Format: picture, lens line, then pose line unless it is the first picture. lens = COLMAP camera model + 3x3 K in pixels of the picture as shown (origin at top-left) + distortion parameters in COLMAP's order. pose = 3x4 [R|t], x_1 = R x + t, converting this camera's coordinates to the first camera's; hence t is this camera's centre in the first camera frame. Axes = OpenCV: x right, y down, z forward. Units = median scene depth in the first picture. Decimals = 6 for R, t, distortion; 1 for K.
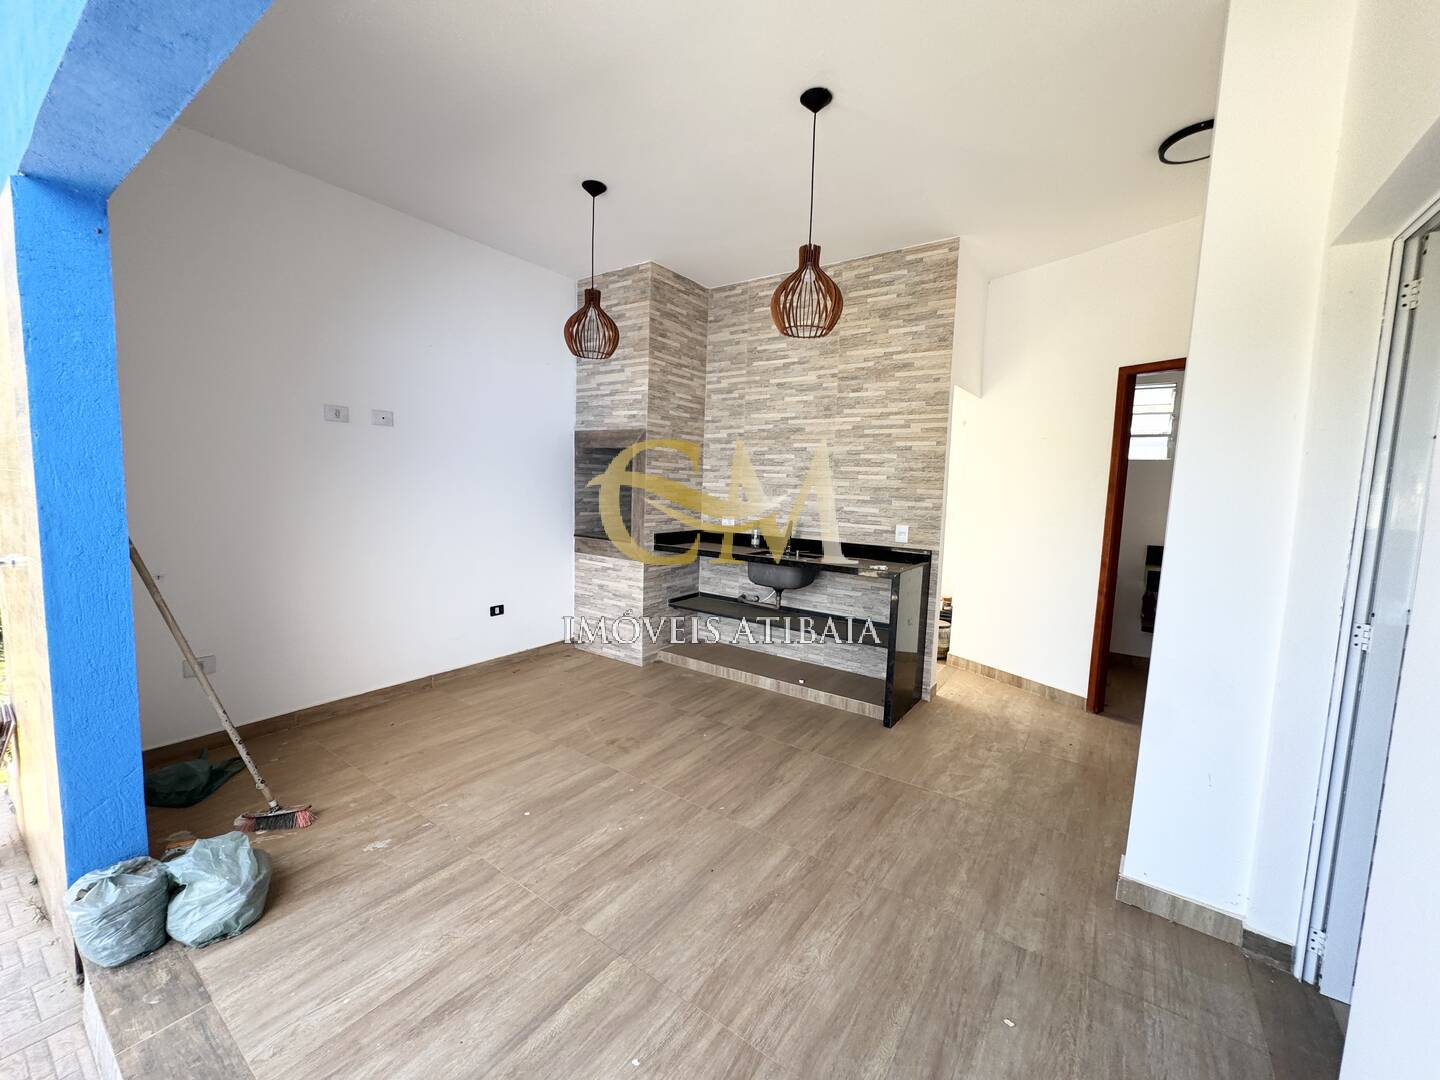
lens RADIAL K [[577.0, 0, 719.0], [0, 577.0, 539.9], [0, 0, 1]] dist [-0.002212, 0.000170]
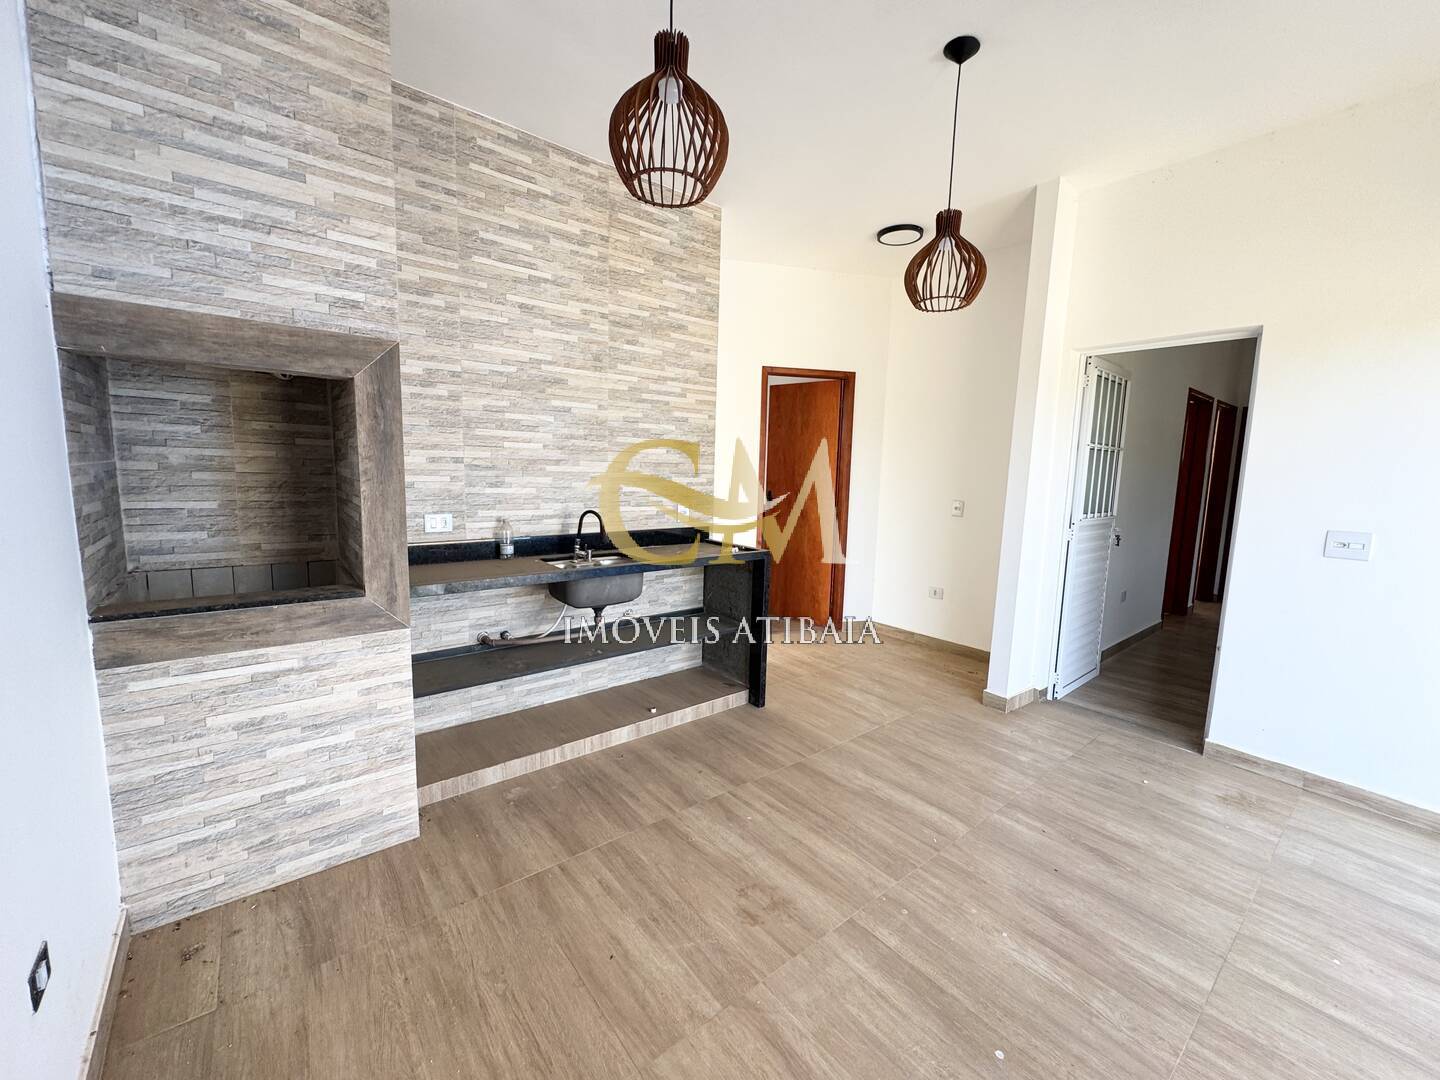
lens RADIAL K [[577.0, 0, 719.0], [0, 577.0, 539.9], [0, 0, 1]] dist [-0.002212, 0.000170]
pose [[0.273586, -0.145261, 0.950815, -0.521953], [0.077649, 0.988639, 0.128697, -0.077269], [-0.958708, 0.038621, 0.281757, 0.642448]]
